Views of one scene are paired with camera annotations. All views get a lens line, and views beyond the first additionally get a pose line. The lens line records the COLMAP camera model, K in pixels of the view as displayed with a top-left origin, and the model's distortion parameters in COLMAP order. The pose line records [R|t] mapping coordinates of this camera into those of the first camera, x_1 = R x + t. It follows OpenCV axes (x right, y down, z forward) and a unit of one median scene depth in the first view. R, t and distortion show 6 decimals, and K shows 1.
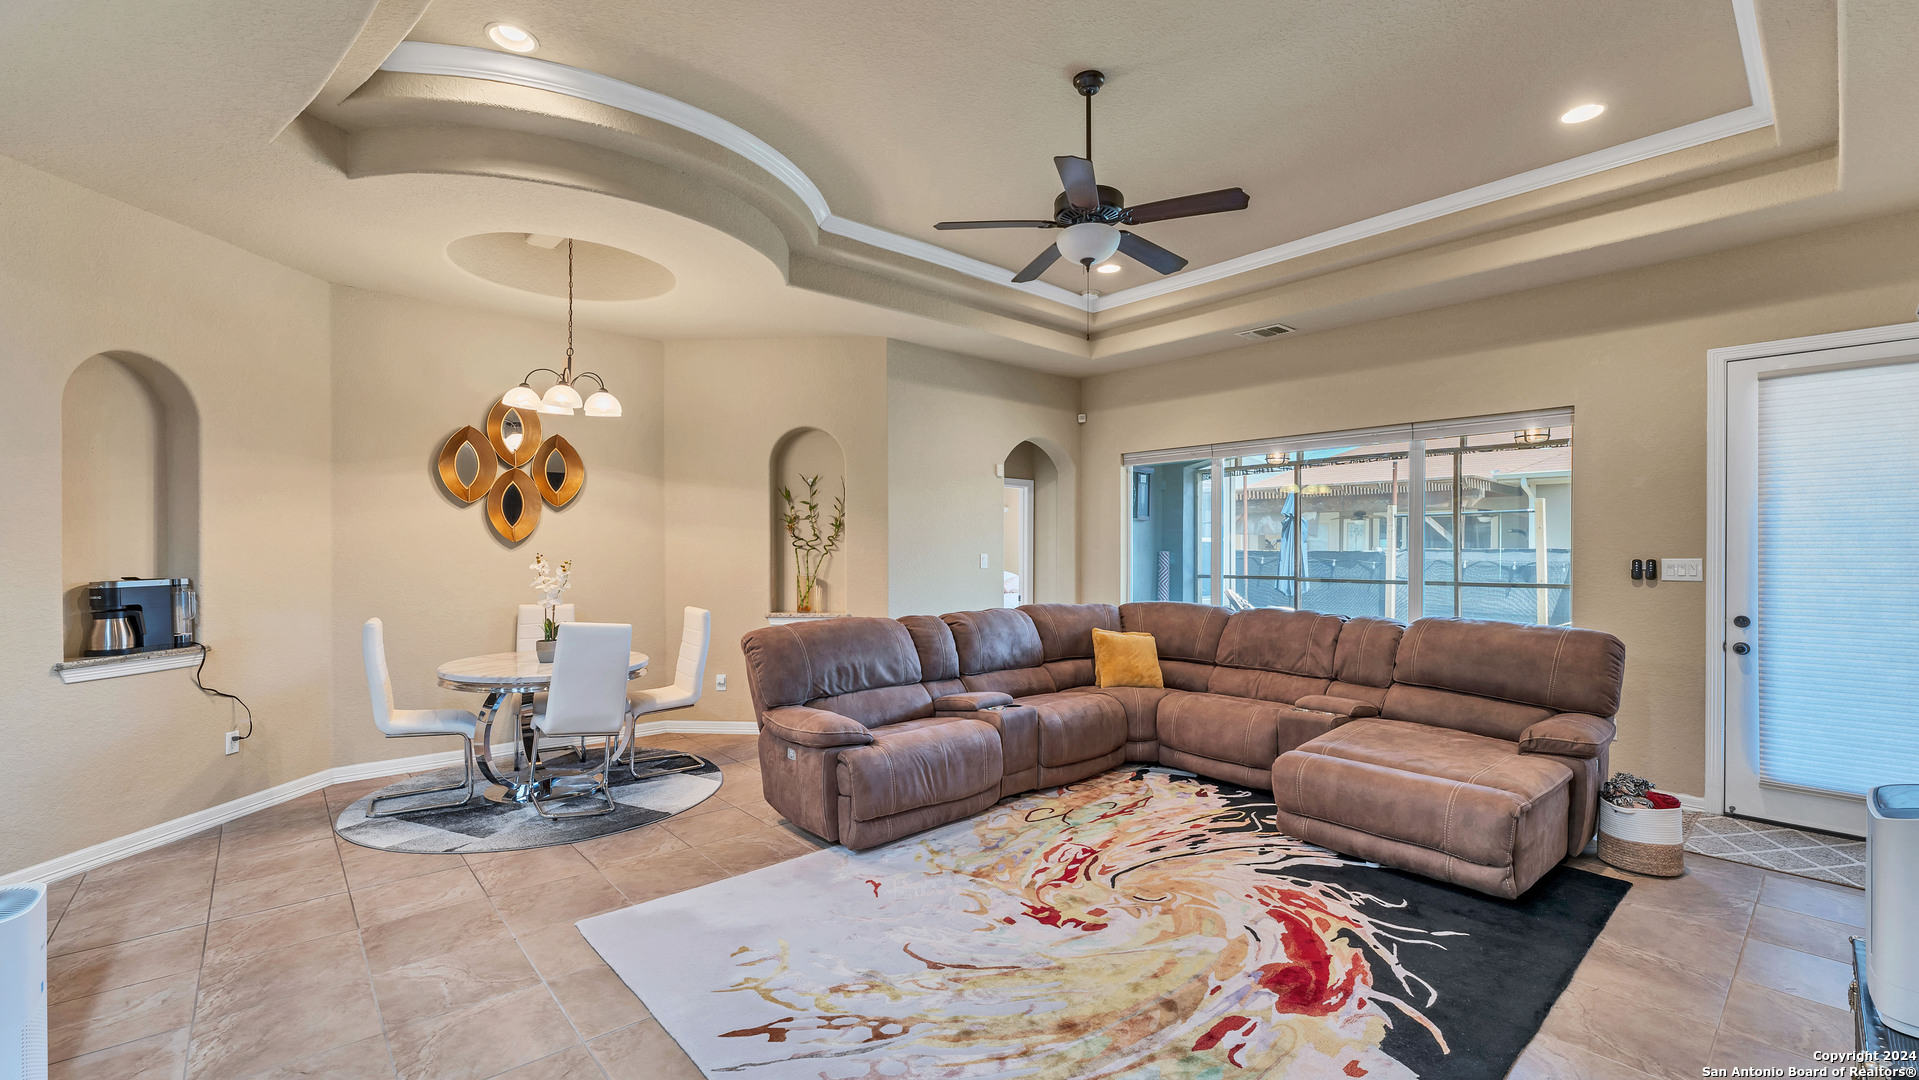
lens RADIAL K [[793.4, 0, 947.1], [0, 793.4, 552.8], [0, 0, 1]] dist [-0.006293, 0.001068]
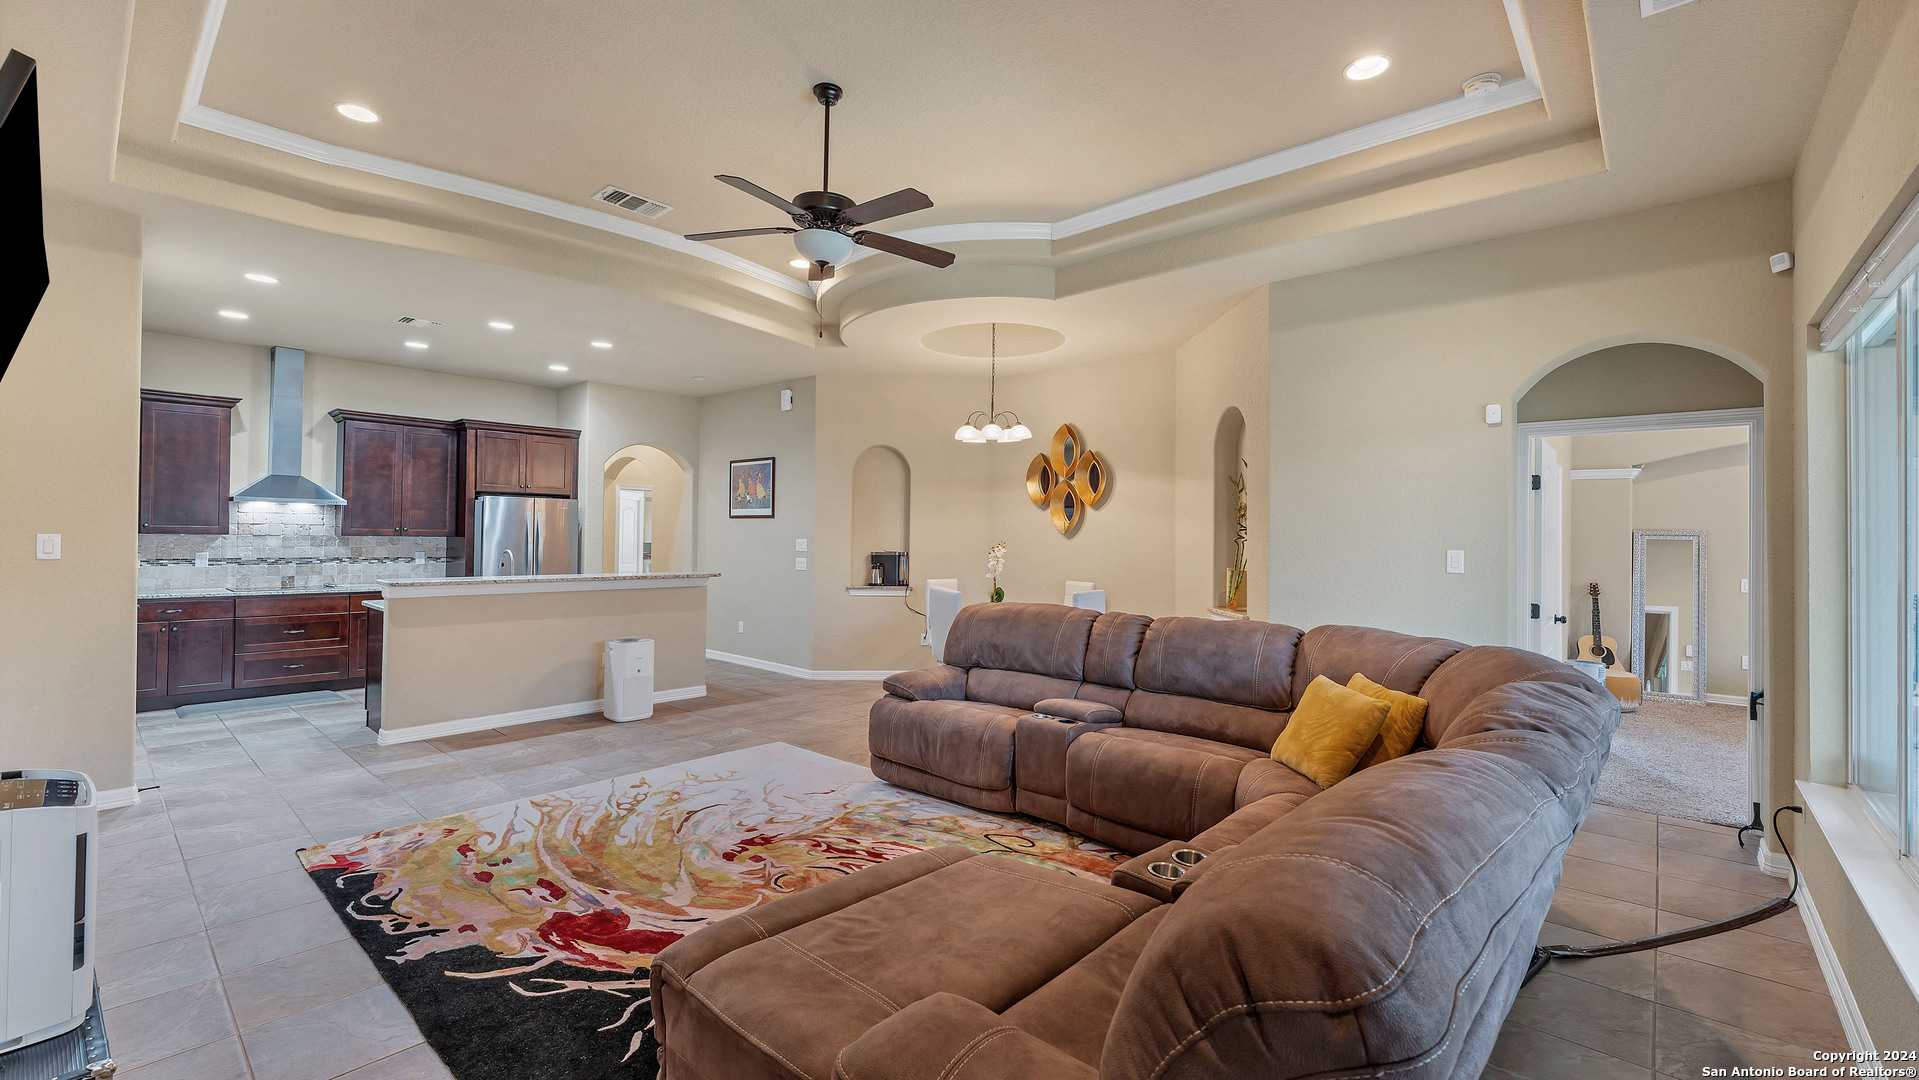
lens RADIAL K [[793.4, 0, 970.6], [0, 793.4, 529.0], [0, 0, 1]] dist [-0.006293, 0.001068]
pose [[0.134820, -0.011375, -0.990805, 0.992098], [-0.015777, 0.999783, -0.013625, -0.001479], [0.990745, 0.017468, 0.134611, 0.840757]]
